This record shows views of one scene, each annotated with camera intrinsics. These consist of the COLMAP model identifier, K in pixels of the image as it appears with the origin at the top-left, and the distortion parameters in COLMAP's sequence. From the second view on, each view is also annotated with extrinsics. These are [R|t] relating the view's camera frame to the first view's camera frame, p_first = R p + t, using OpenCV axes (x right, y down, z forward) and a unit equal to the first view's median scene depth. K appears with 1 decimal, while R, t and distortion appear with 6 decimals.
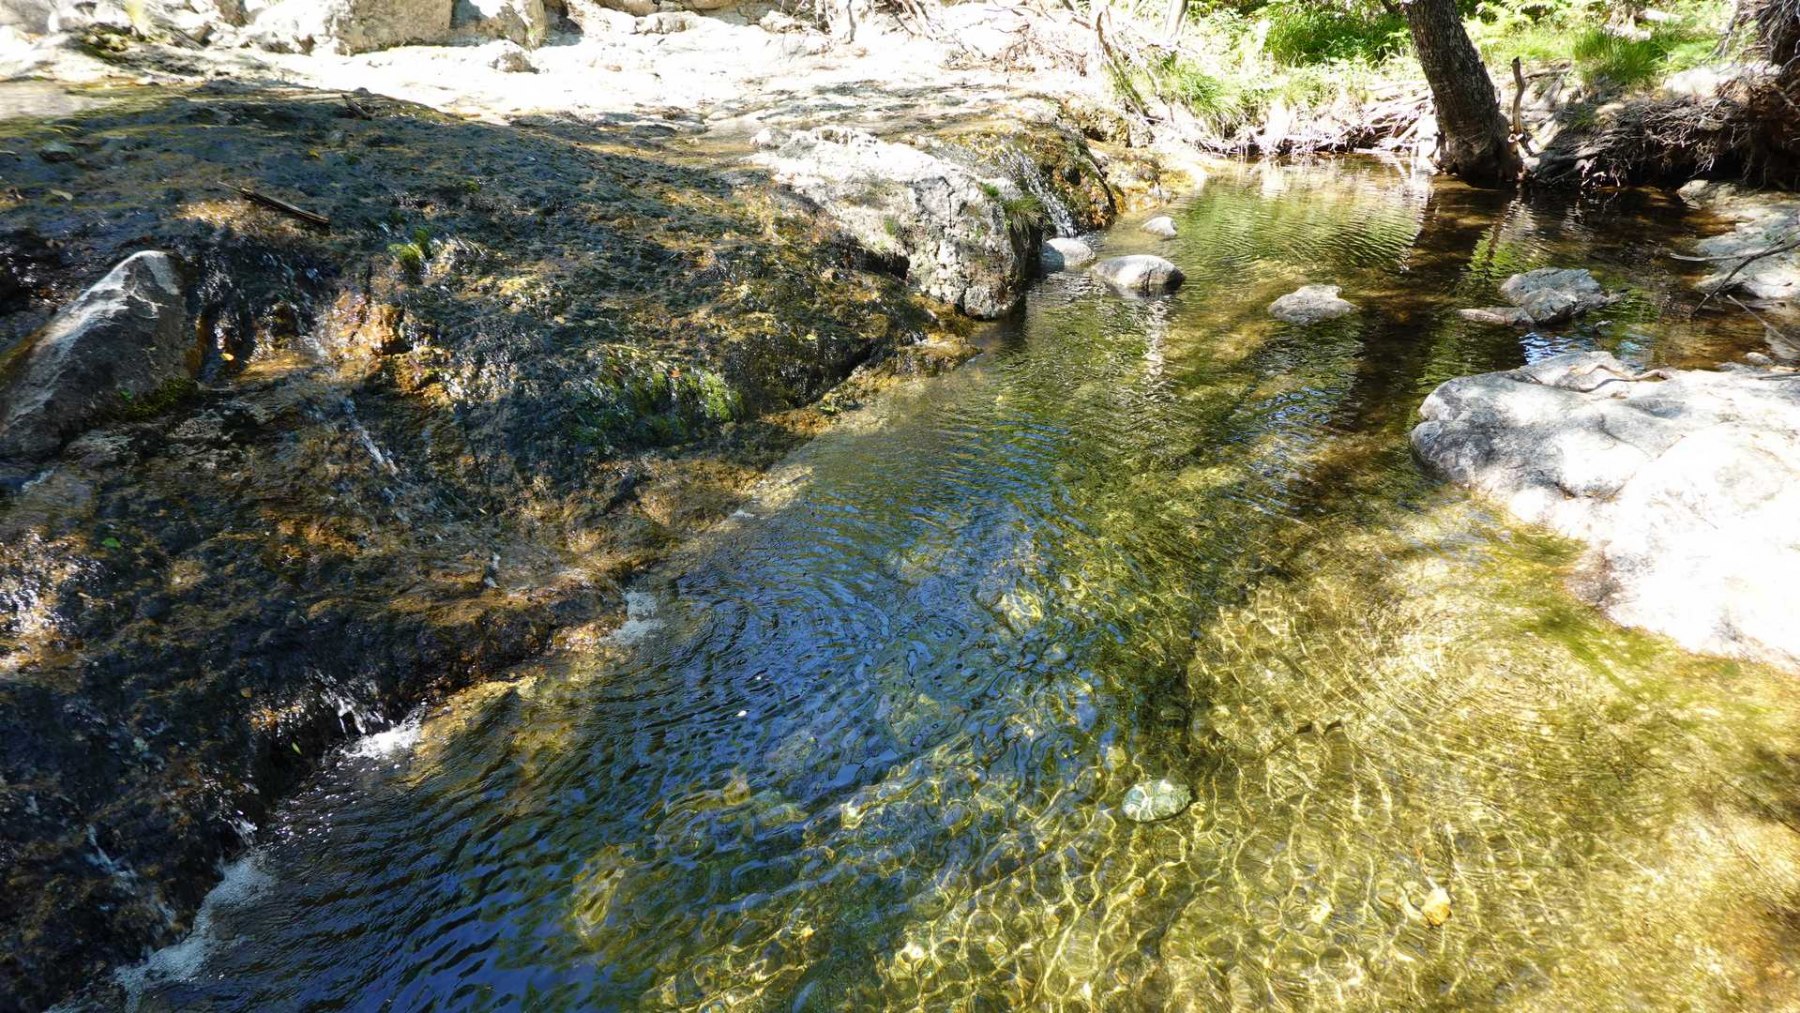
lens RADIAL K [[1204.3, 0, 900.0], [0, 1204.3, 506.5], [0, 0, 1]] dist [0.002157, 0.000515]
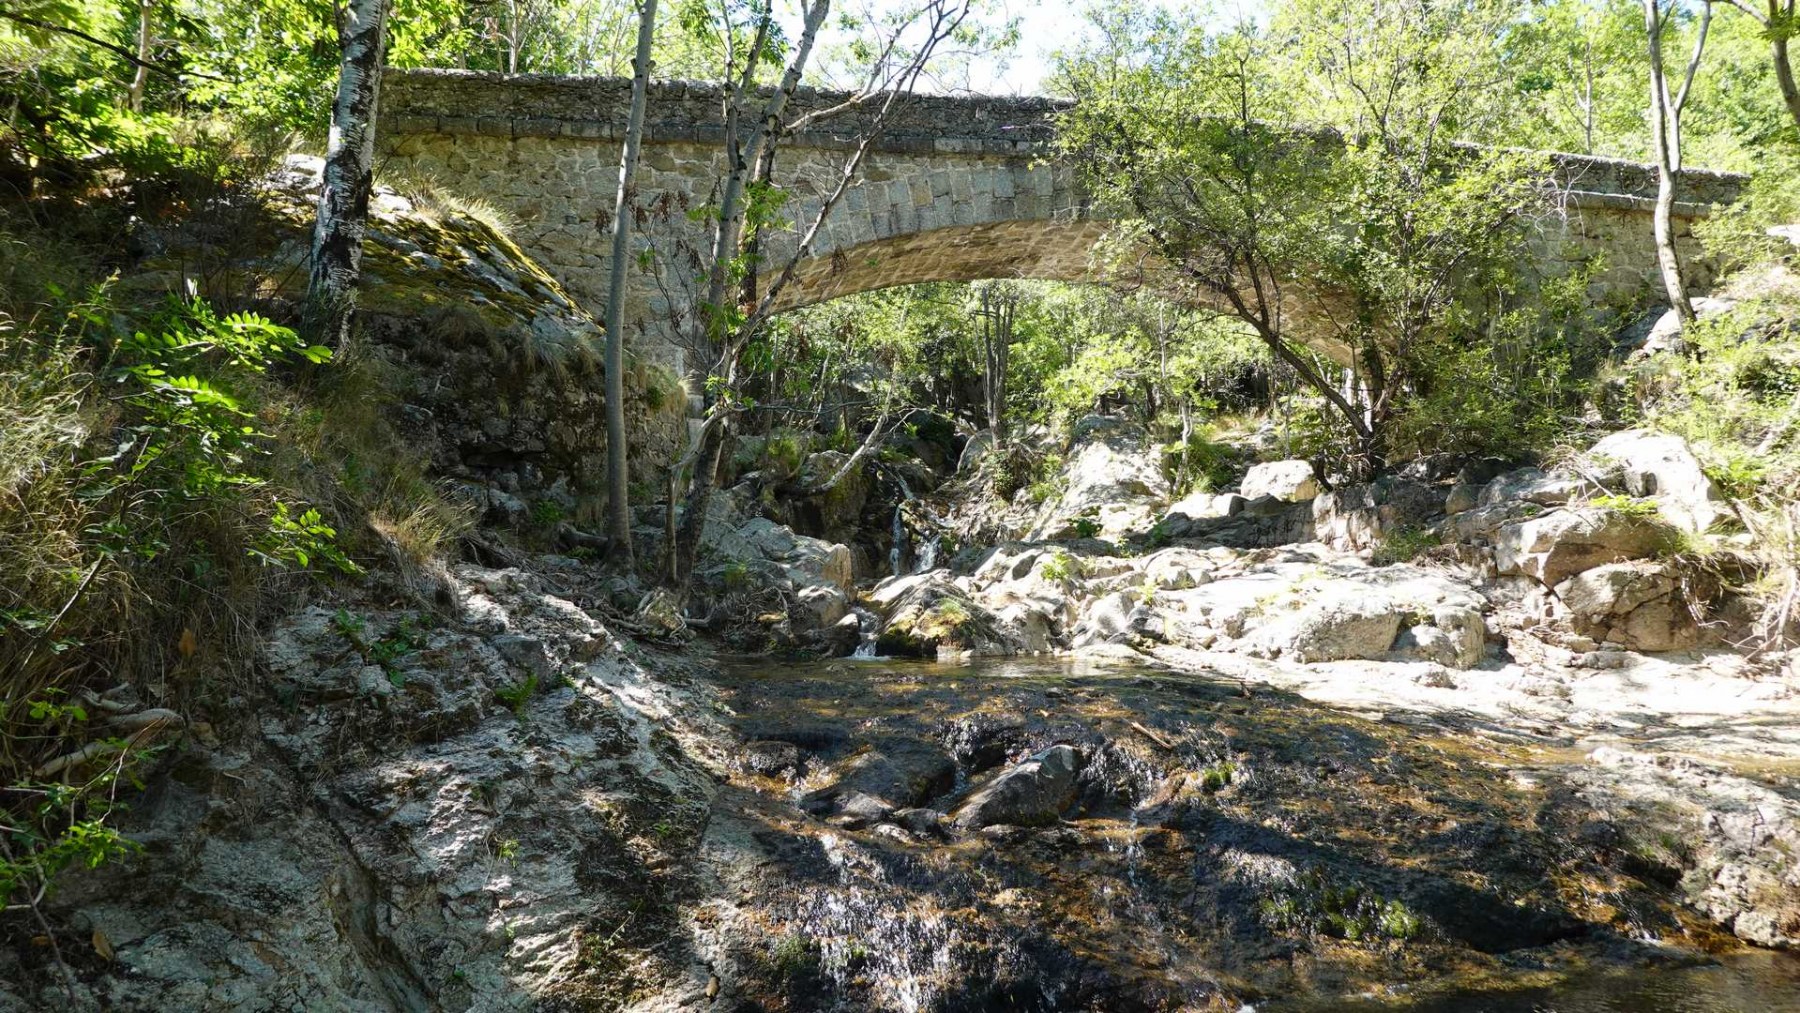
lens RADIAL K [[1204.3, 0, 900.0], [0, 1204.3, 506.5], [0, 0, 1]] dist [0.002157, 0.000515]
pose [[0.671761, -0.022266, -0.740433, 0.234527], [-0.333698, 0.883290, -0.329310, 0.063023], [0.661350, 0.468298, 0.585929, -0.164249]]
